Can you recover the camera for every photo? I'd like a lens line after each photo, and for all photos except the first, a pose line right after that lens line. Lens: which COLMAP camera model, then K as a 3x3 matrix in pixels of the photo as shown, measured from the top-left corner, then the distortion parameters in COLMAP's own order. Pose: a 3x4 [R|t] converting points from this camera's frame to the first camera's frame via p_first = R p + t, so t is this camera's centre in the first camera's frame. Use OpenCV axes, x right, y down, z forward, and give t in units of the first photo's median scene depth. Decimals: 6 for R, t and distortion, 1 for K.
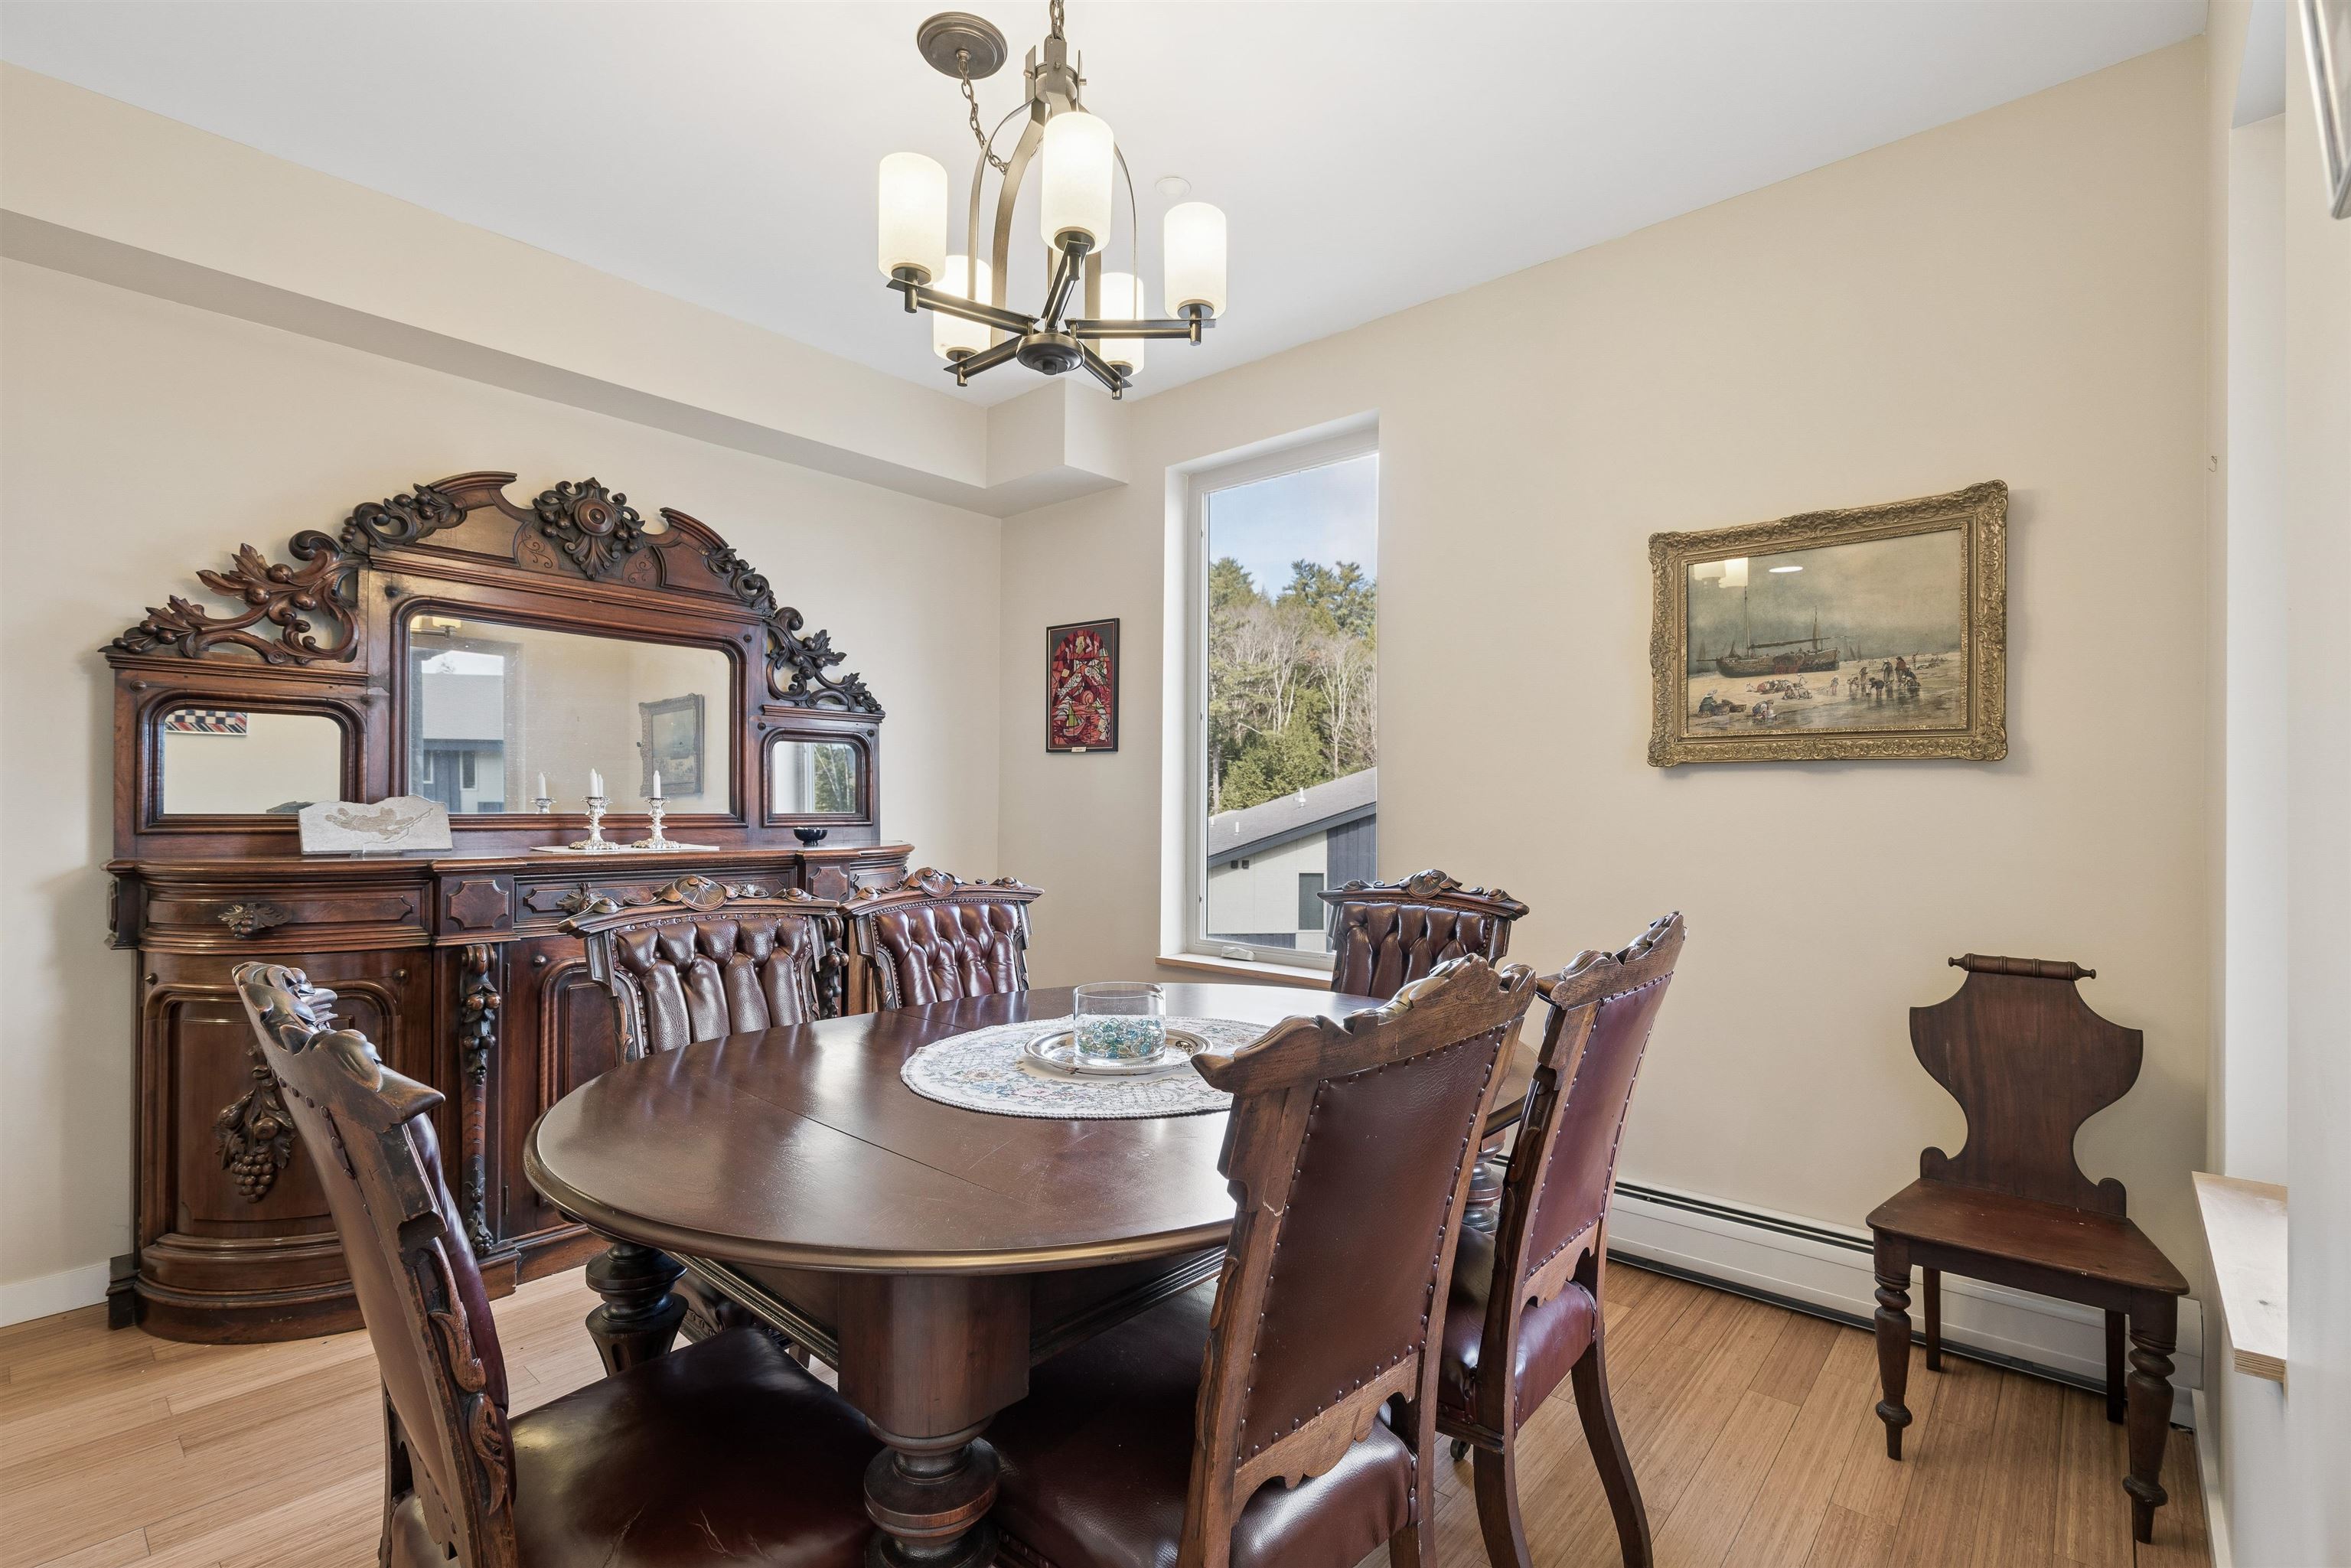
lens RADIAL K [[1063.6, 0, 1163.3], [0, 1063.6, 787.6], [0, 0, 1]] dist [-0.007460, 0.000704]
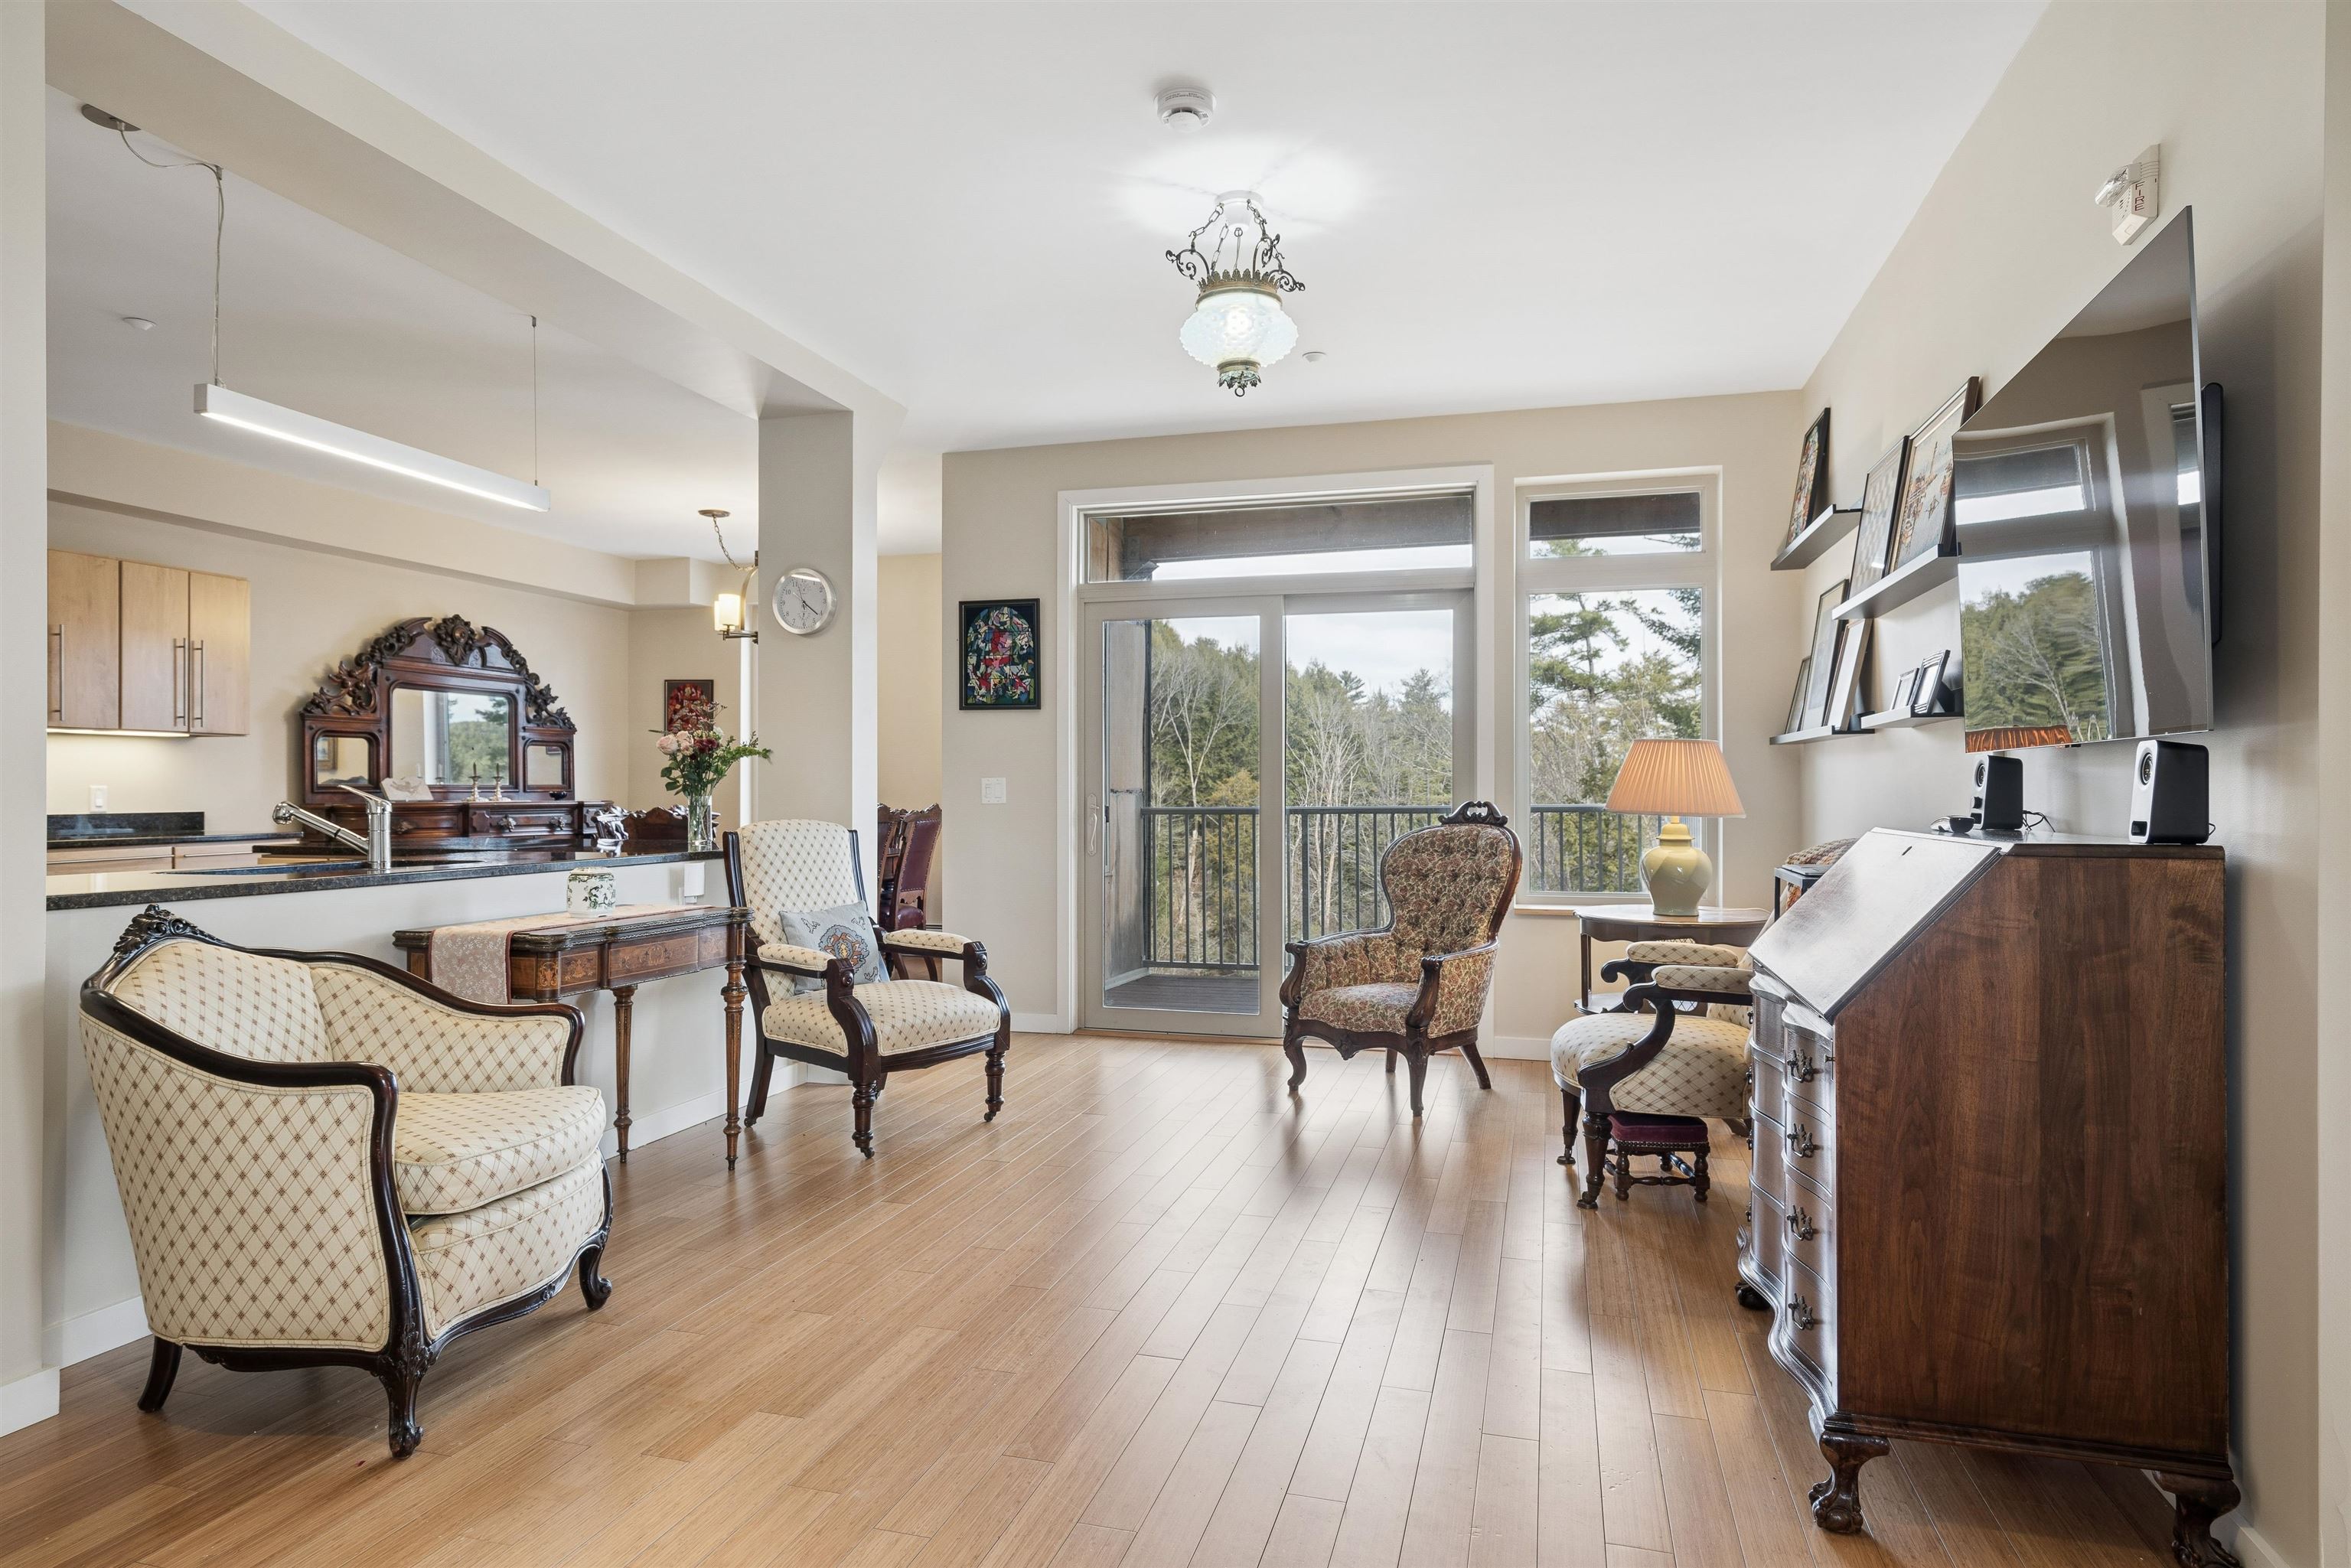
lens RADIAL K [[1361.0, 0, 1163.8], [0, 1361.0, 787.1], [0, 0, 1]] dist [0.008325, 0.001715]
pose [[0.901702, -0.005660, 0.432321, -0.547828], [-0.001831, 0.999855, 0.016909, -0.019389], [-0.432354, -0.016038, 0.901561, -2.254446]]
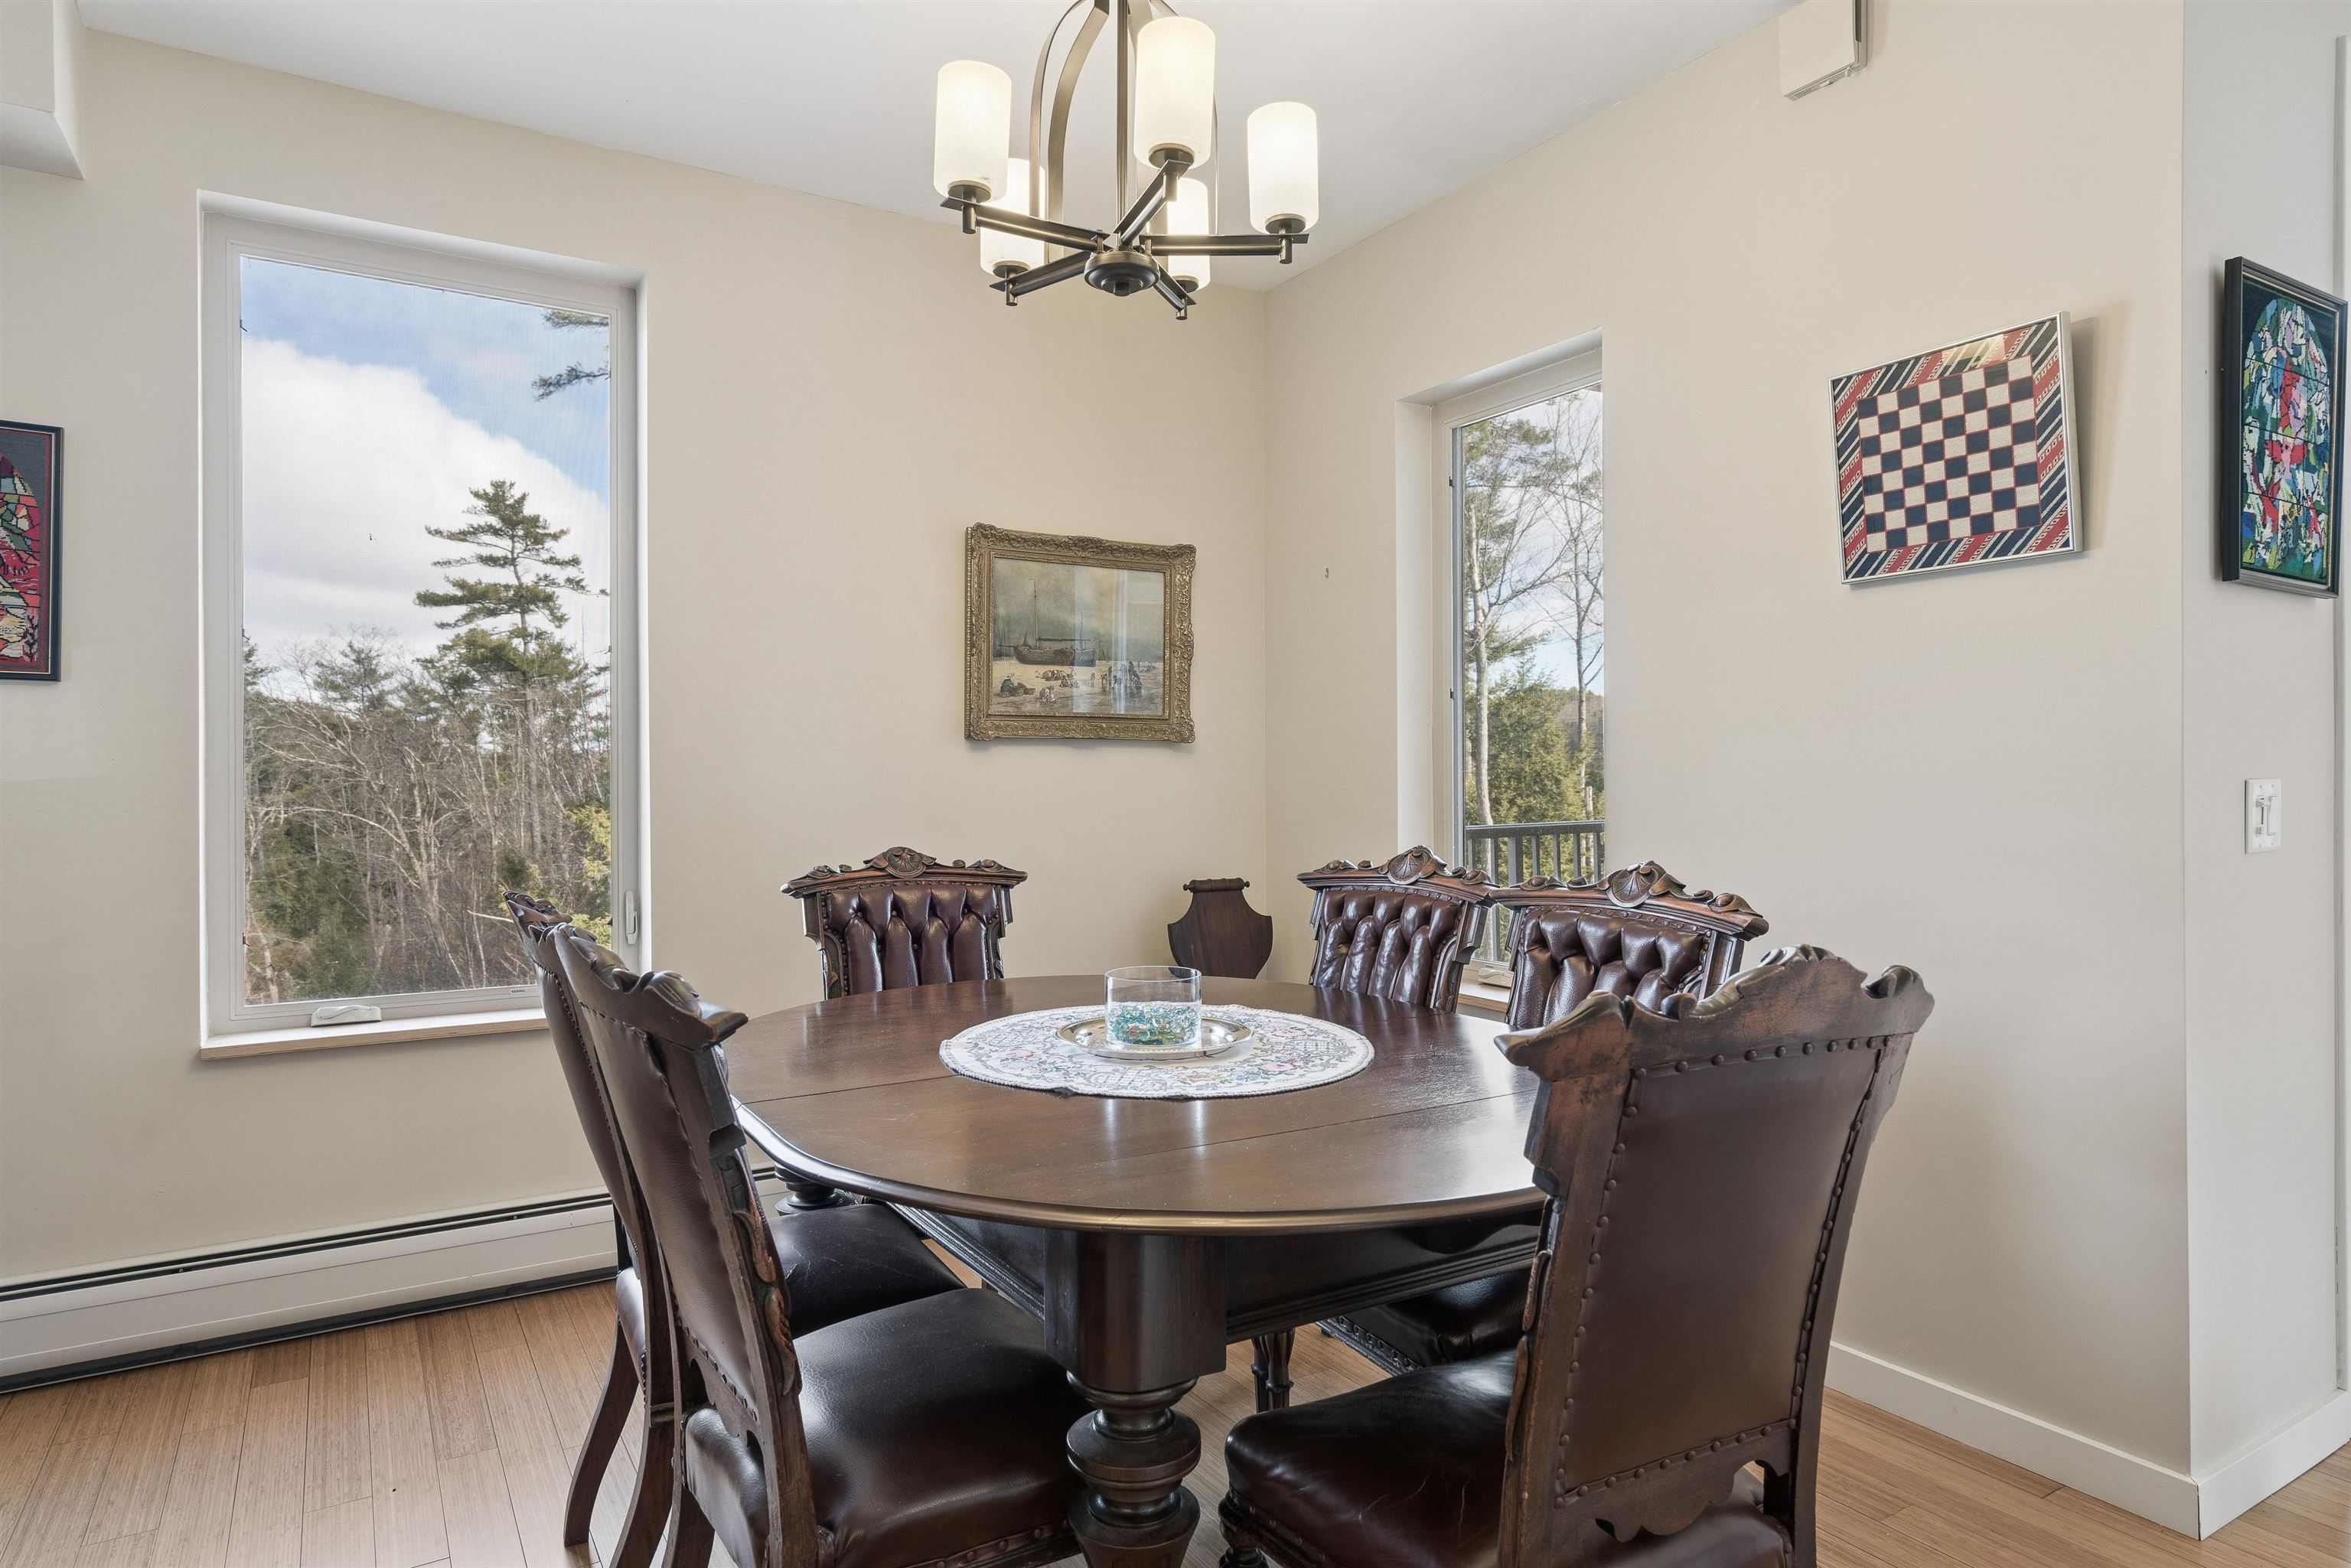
lens RADIAL K [[1361.0, 0, 1163.8], [0, 1361.0, 787.1], [0, 0, 1]] dist [0.008325, 0.001715]
pose [[0.294653, -0.013603, 0.955507, -0.804992], [-0.008625, 0.999820, 0.016894, 0.002625], [-0.955565, -0.013219, 0.294483, 0.418109]]
